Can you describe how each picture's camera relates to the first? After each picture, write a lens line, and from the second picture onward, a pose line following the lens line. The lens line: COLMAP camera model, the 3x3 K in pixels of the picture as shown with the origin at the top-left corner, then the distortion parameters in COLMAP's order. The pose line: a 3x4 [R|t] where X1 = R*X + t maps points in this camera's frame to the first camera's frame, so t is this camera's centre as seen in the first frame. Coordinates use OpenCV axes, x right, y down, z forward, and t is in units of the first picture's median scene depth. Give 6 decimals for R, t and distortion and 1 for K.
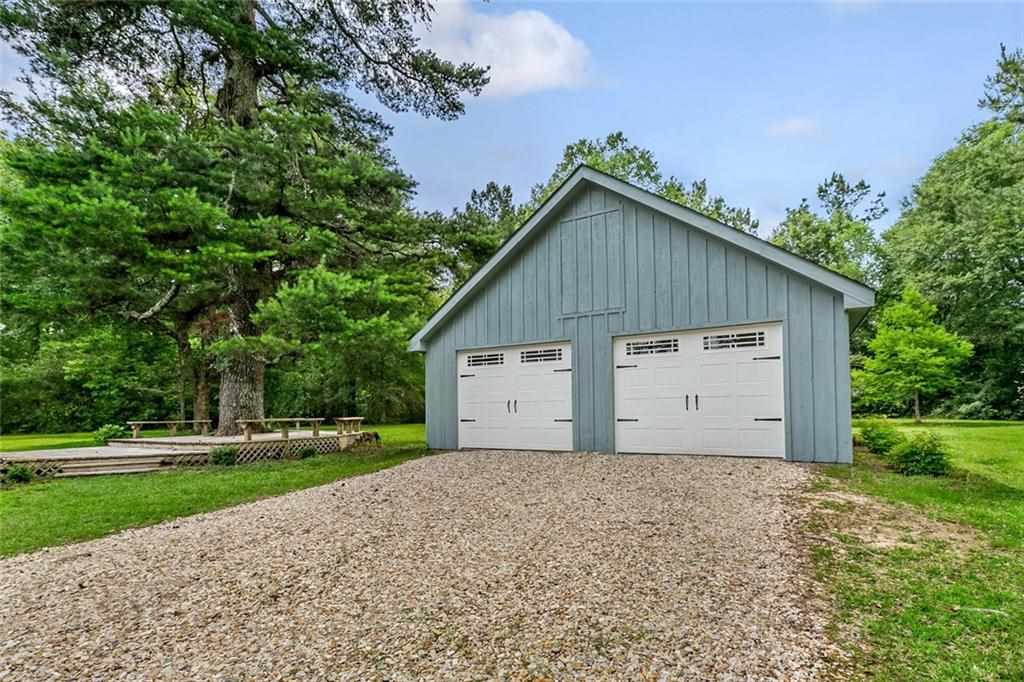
lens RADIAL K [[469.7, 0, 512.1], [0, 469.7, 400.4], [0, 0, 1]] dist [-0.000338, 0.000454]
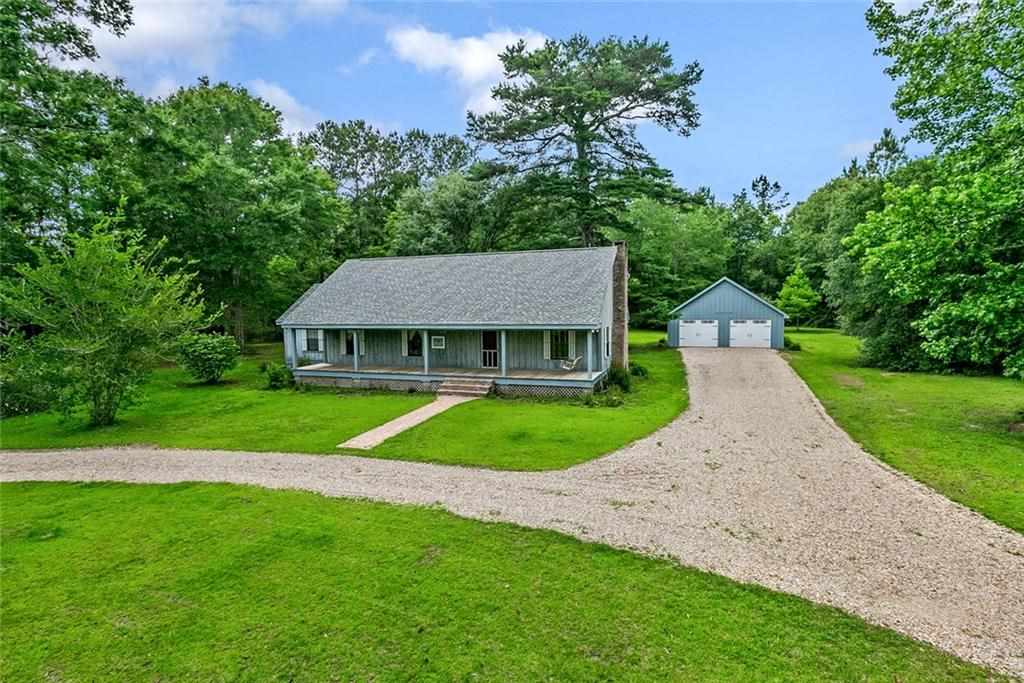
lens RADIAL K [[469.7, 0, 521.5], [0, 469.7, 340.0], [0, 0, 1]] dist [-0.000338, 0.000454]
pose [[0.984756, -0.014594, 0.173328, -1.388509], [-0.001045, 0.995960, 0.089796, -0.192357], [-0.173939, -0.088608, 0.980762, -1.642873]]
